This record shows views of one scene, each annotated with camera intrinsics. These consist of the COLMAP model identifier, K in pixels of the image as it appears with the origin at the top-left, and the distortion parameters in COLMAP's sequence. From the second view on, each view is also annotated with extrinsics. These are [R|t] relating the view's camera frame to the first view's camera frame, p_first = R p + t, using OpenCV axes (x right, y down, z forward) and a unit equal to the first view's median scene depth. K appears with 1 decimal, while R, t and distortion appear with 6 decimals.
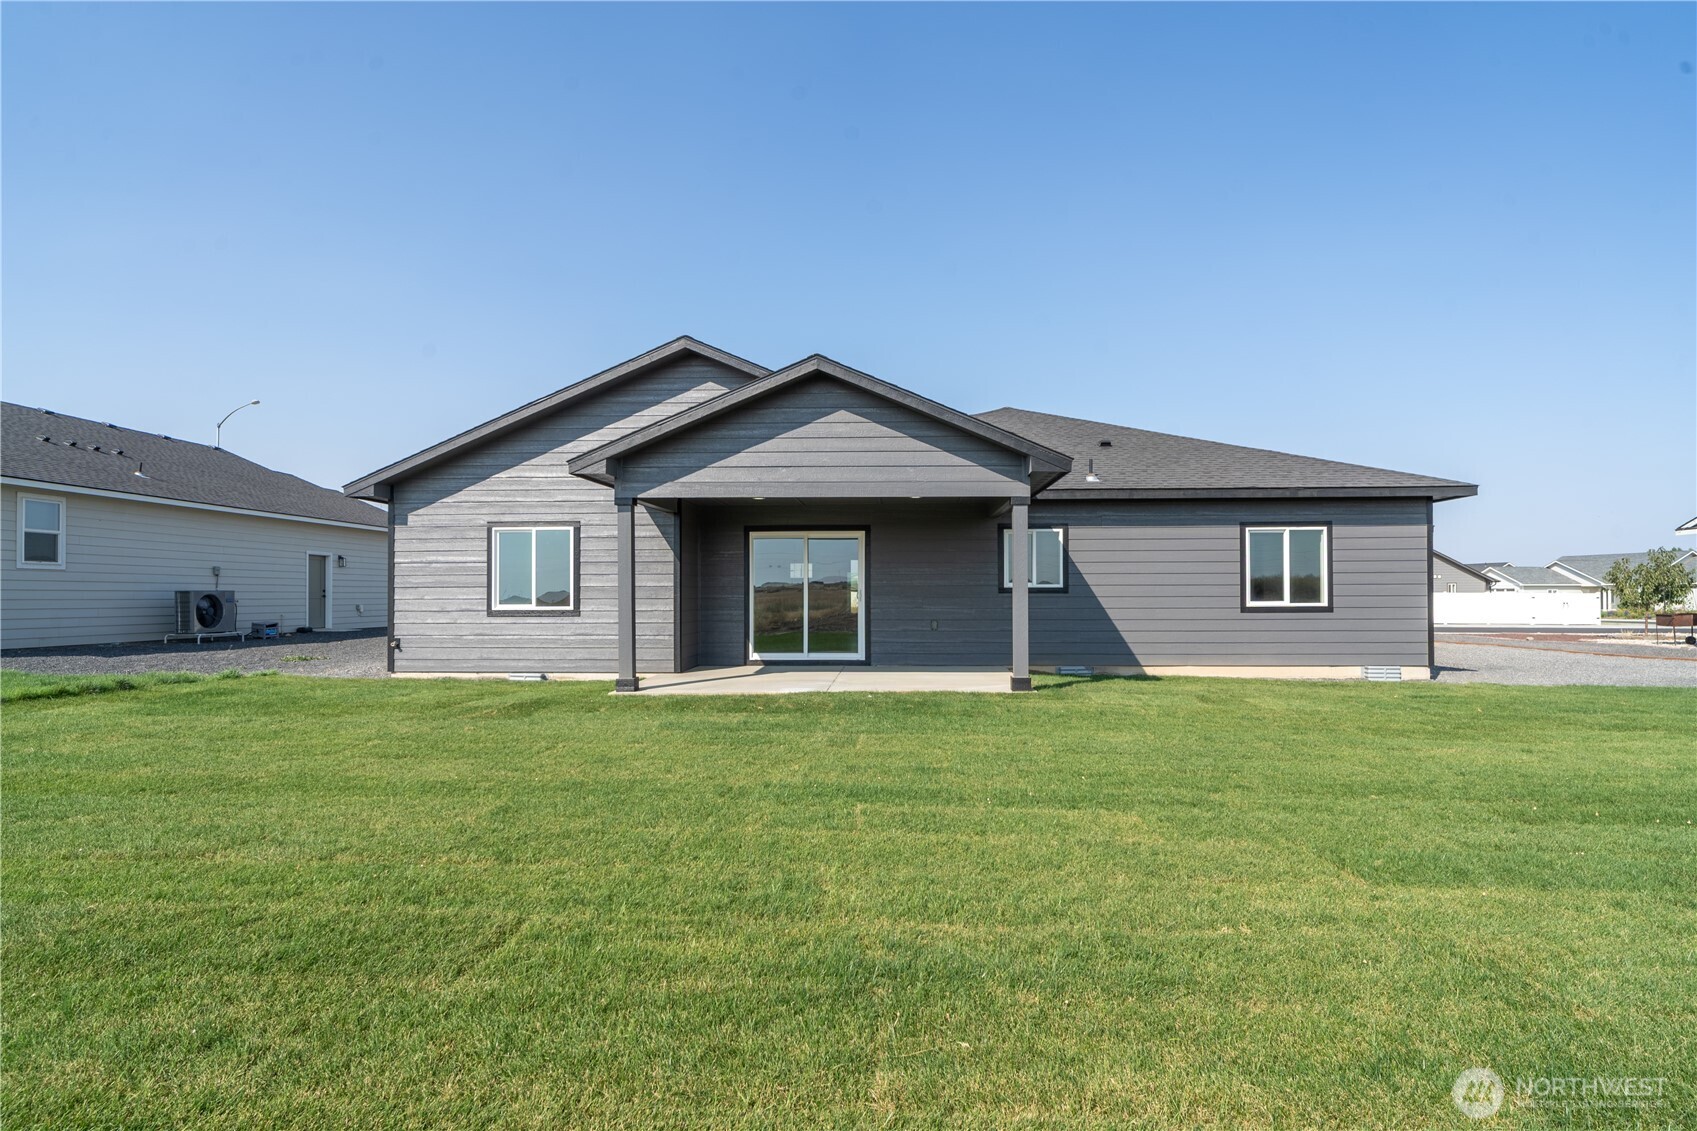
lens RADIAL K [[892.2, 0, 847.7], [0, 892.2, 578.0], [0, 0, 1]] dist [0.005213, 0.000595]
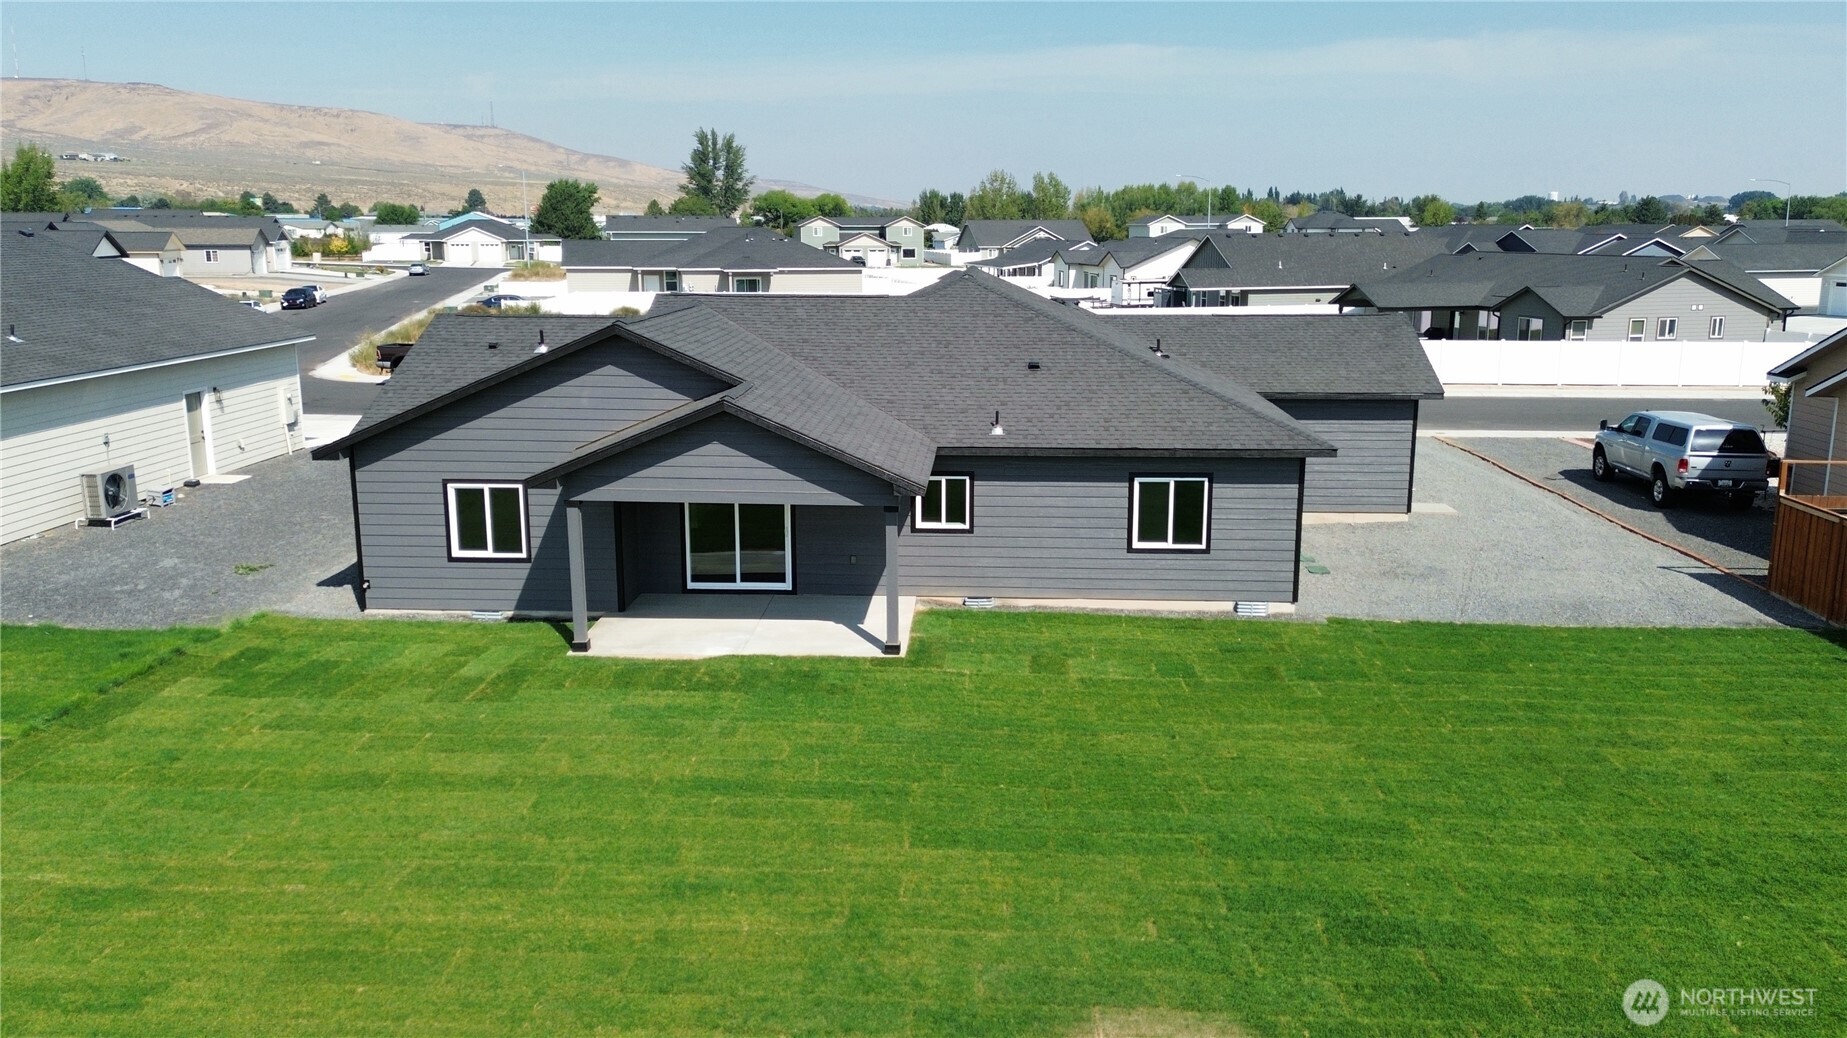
lens RADIAL K [[1458.9, 0, 923.5], [0, 1458.9, 519.0], [0, 0, 1]] dist [0.037185, -0.010042]
pose [[0.999844, 0.004260, 0.017142, 0.153638], [-0.007814, 0.977034, 0.212938, -0.385217], [-0.015842, -0.213039, 0.976915, -0.754385]]
